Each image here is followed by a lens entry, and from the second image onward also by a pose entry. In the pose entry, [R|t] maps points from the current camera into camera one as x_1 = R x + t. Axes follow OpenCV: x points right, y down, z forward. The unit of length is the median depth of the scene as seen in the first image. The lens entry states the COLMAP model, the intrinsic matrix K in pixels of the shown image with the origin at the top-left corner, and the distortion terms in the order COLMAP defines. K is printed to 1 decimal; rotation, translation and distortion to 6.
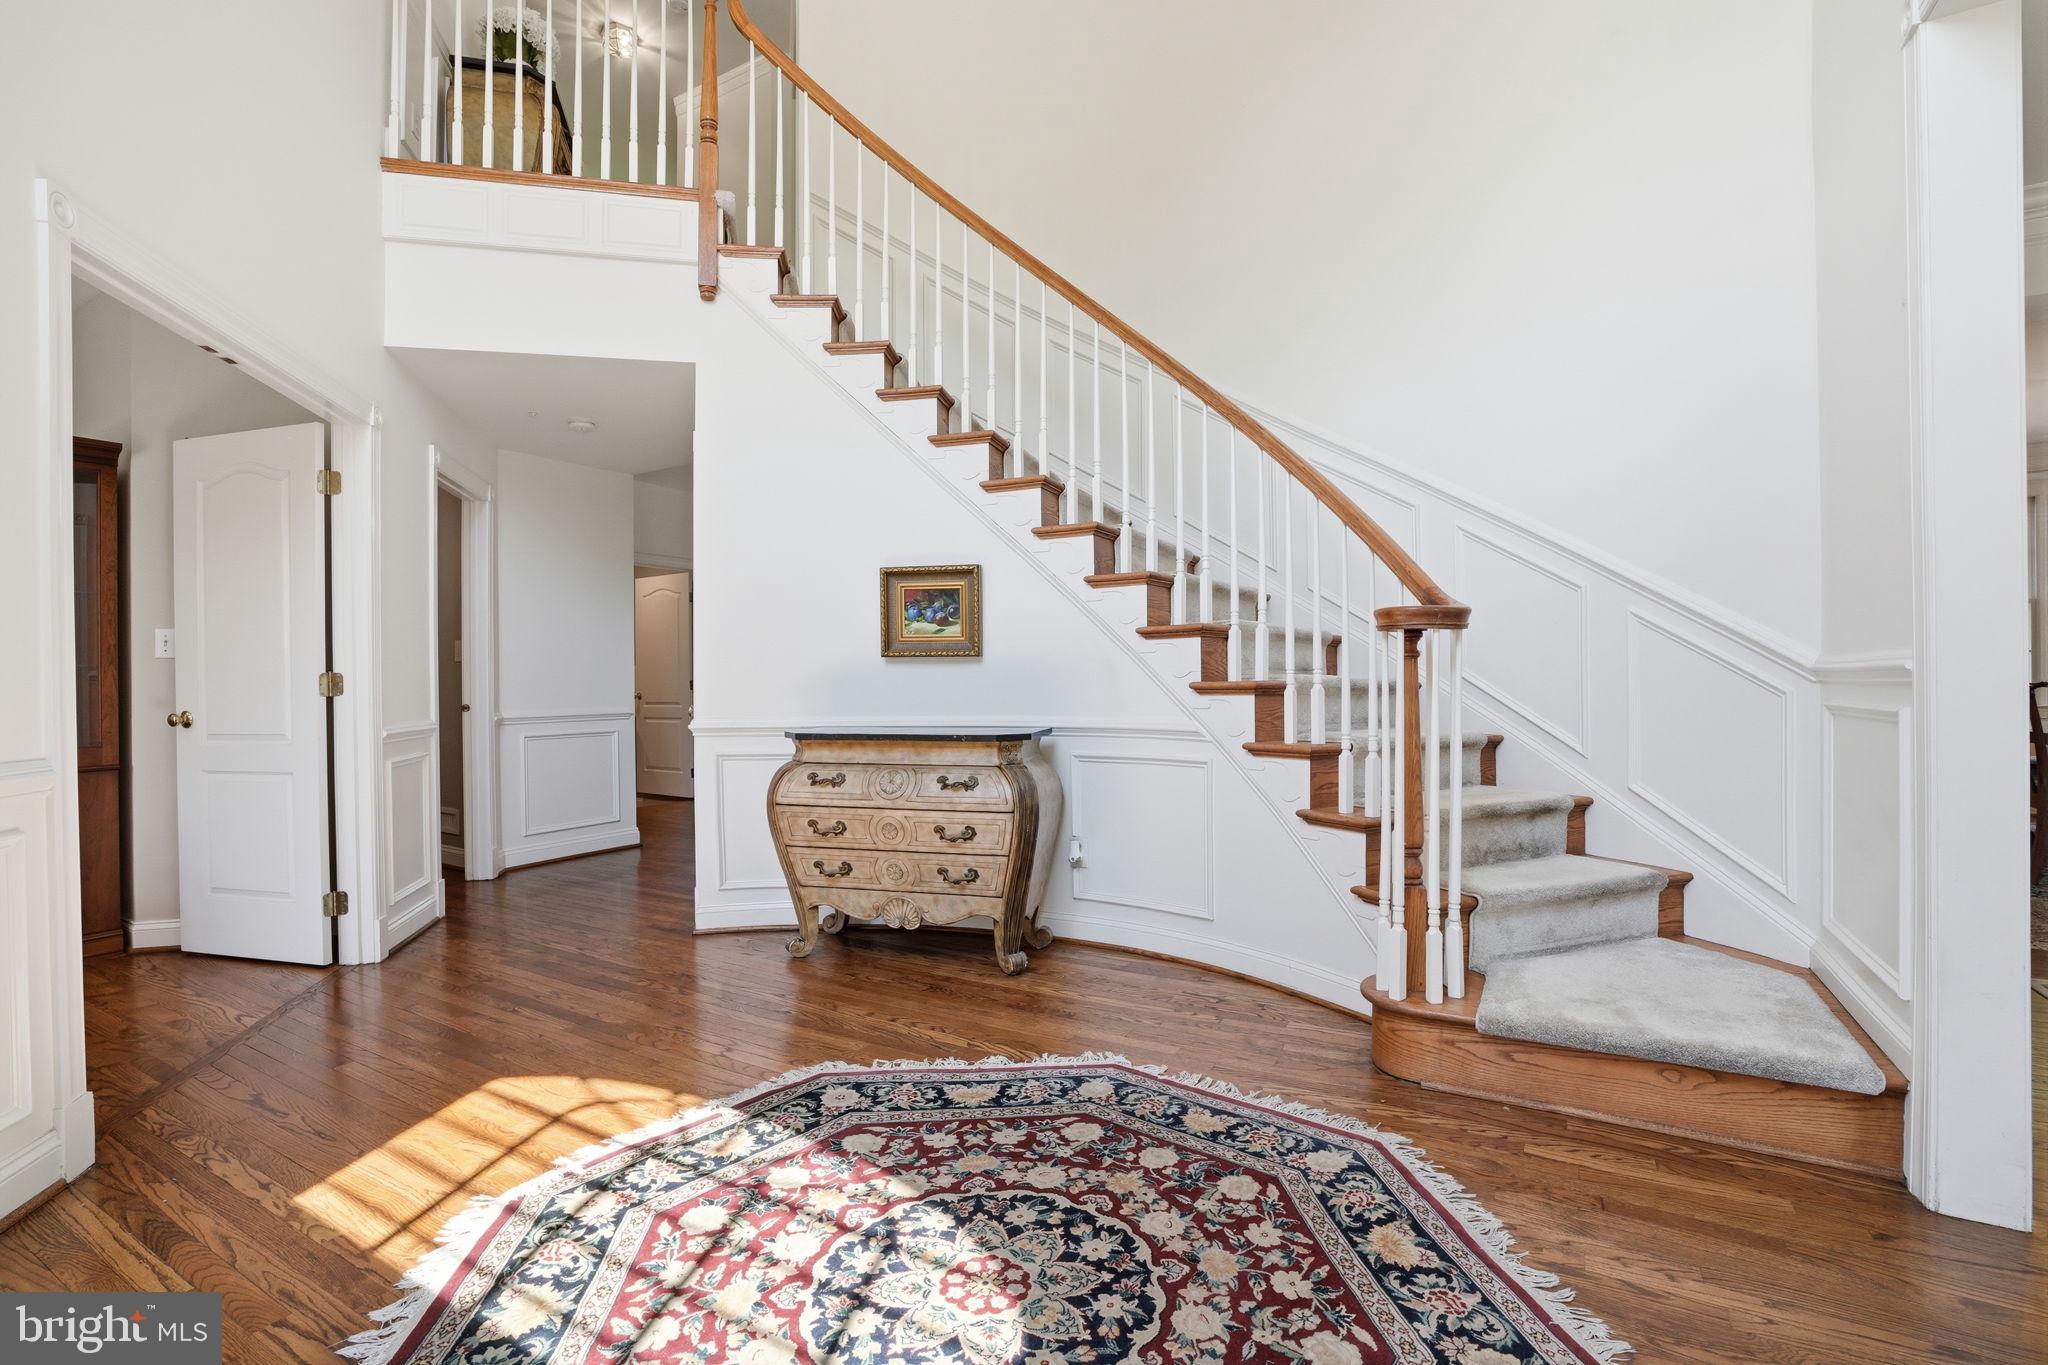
lens RADIAL K [[940.7, 0, 1019.3], [0, 940.7, 677.1], [0, 0, 1]] dist [-0.062168, 0.025033]
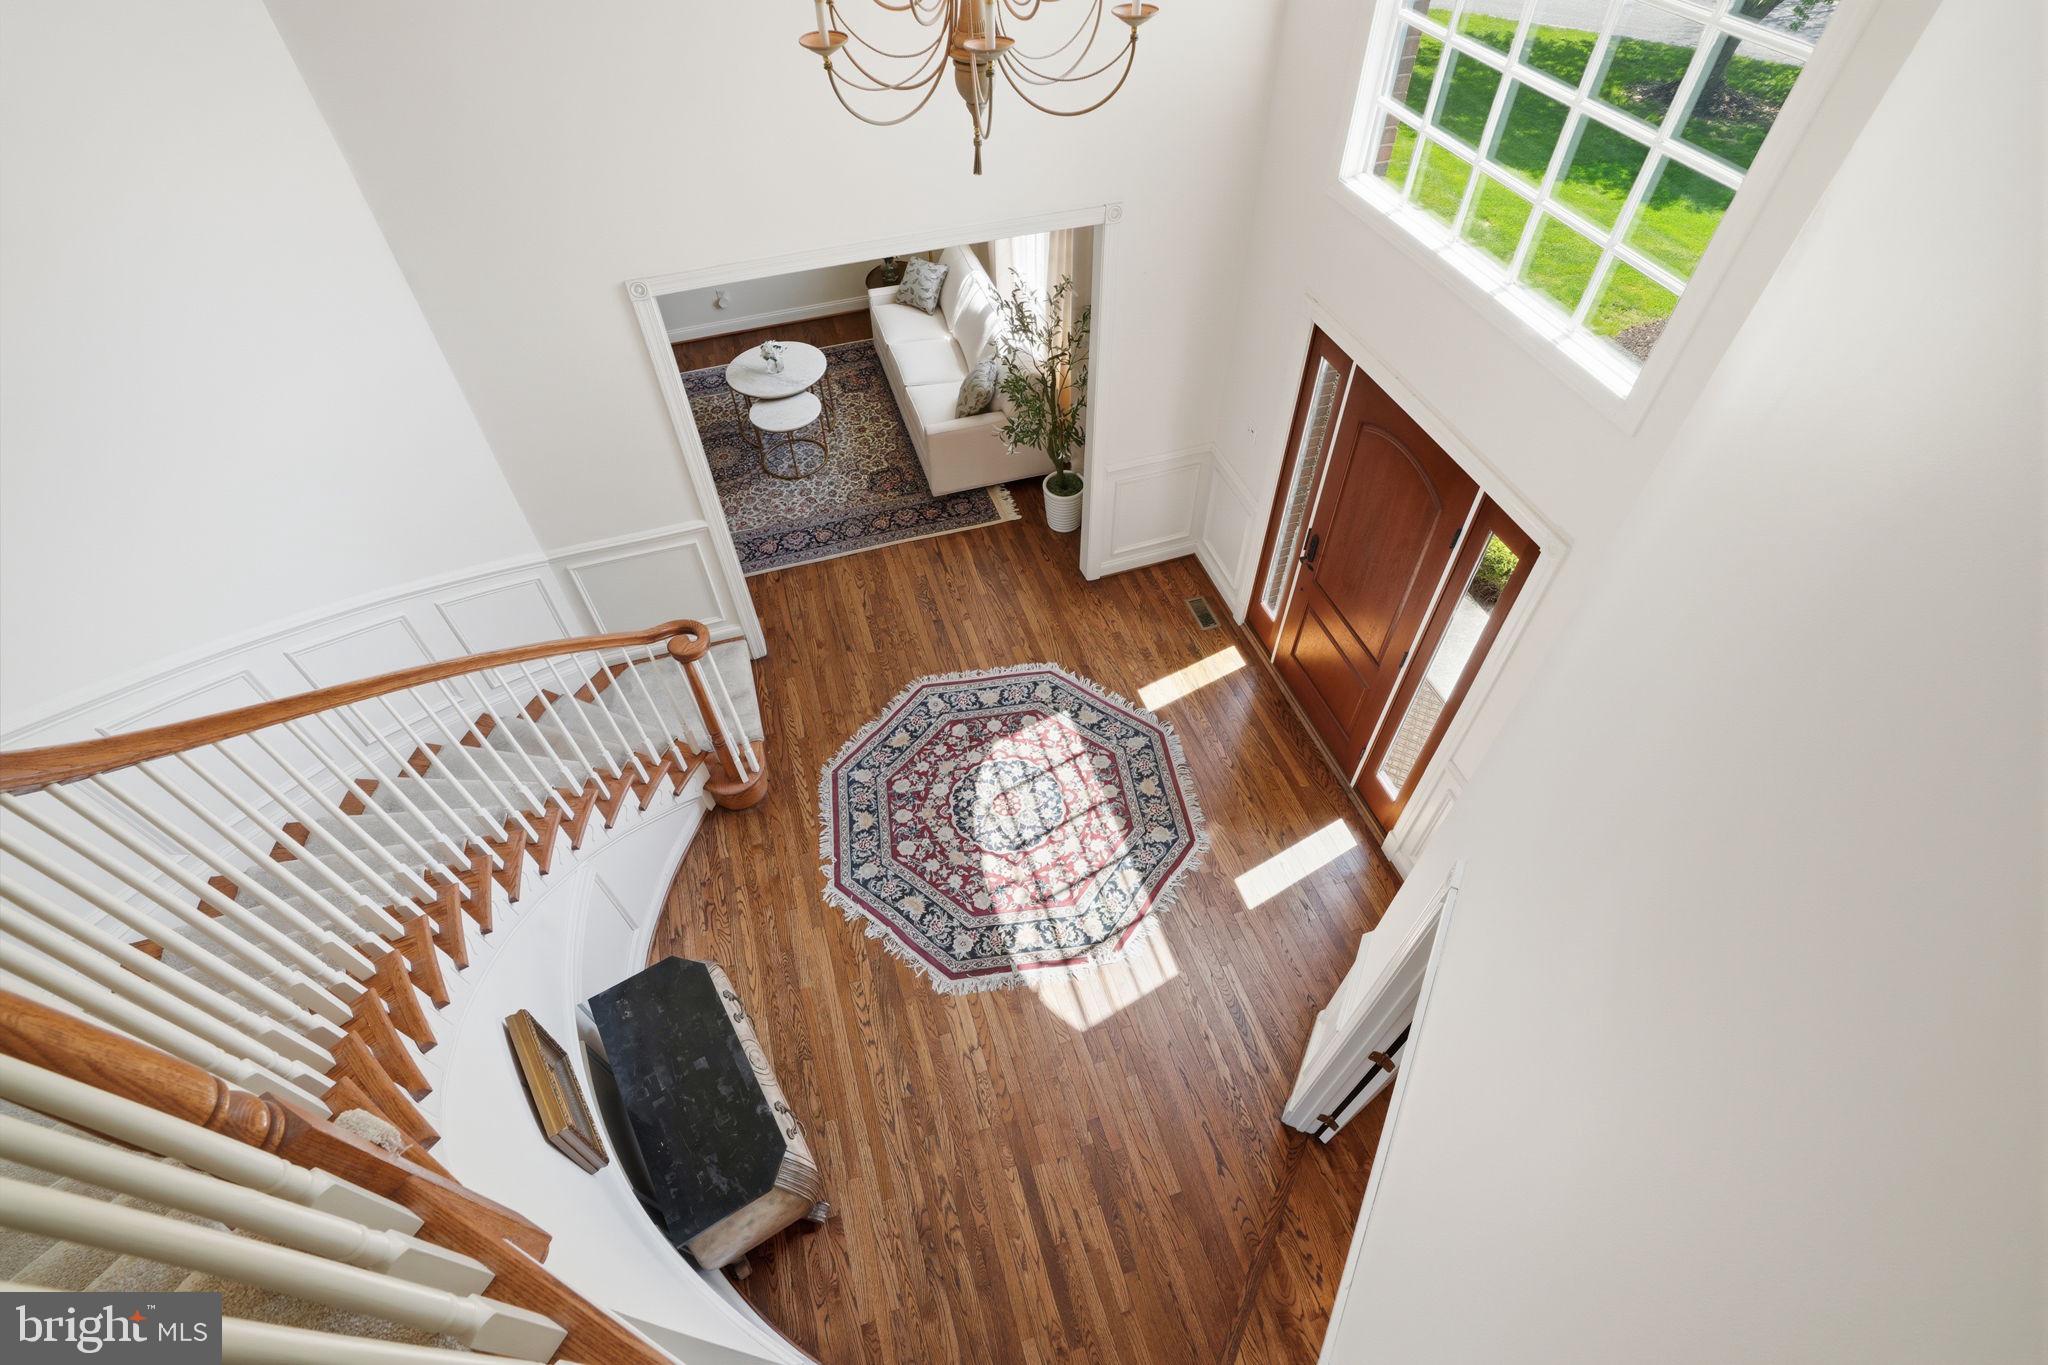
lens RADIAL K [[940.7, 0, 1019.3], [0, 940.7, 677.1], [0, 0, 1]] dist [-0.062168, 0.025033]
pose [[-0.738123, -0.498022, 0.455137, -1.126199], [0.020736, 0.657544, 0.753130, -1.745156], [-0.674348, 0.565340, -0.475021, 1.941567]]
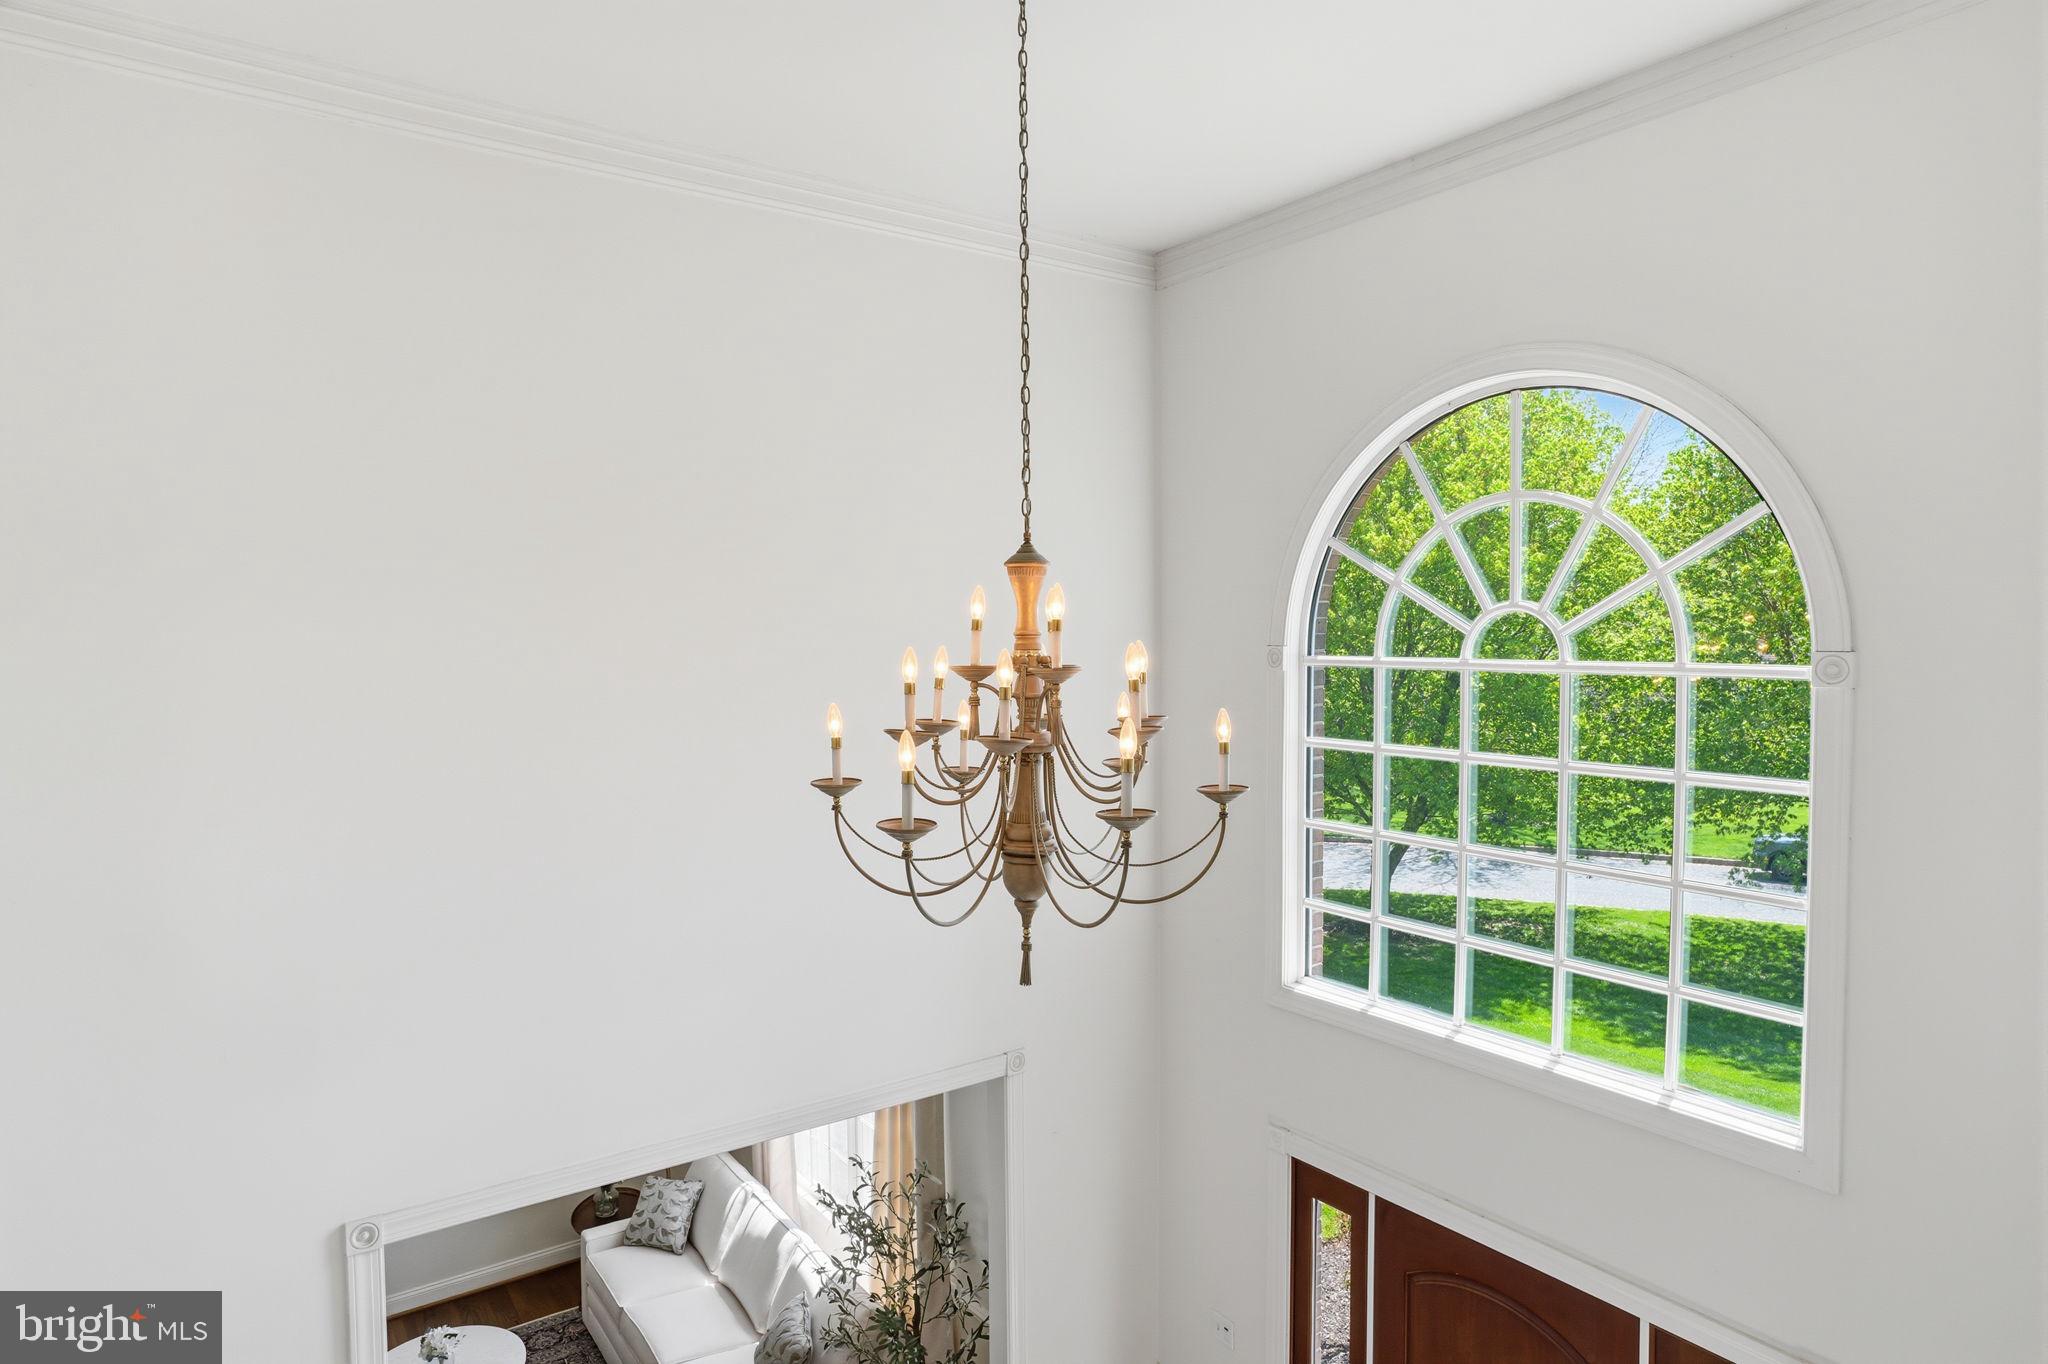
lens RADIAL K [[1189.4, 0, 1014.2], [0, 1189.4, 677.3], [0, 0, 1]] dist [-0.068857, 0.062931]
pose [[-0.909810, 0.002831, 0.415014, -0.632336], [0.018543, 0.999255, 0.033835, -1.601849], [-0.414610, 0.038479, -0.909186, 2.149592]]
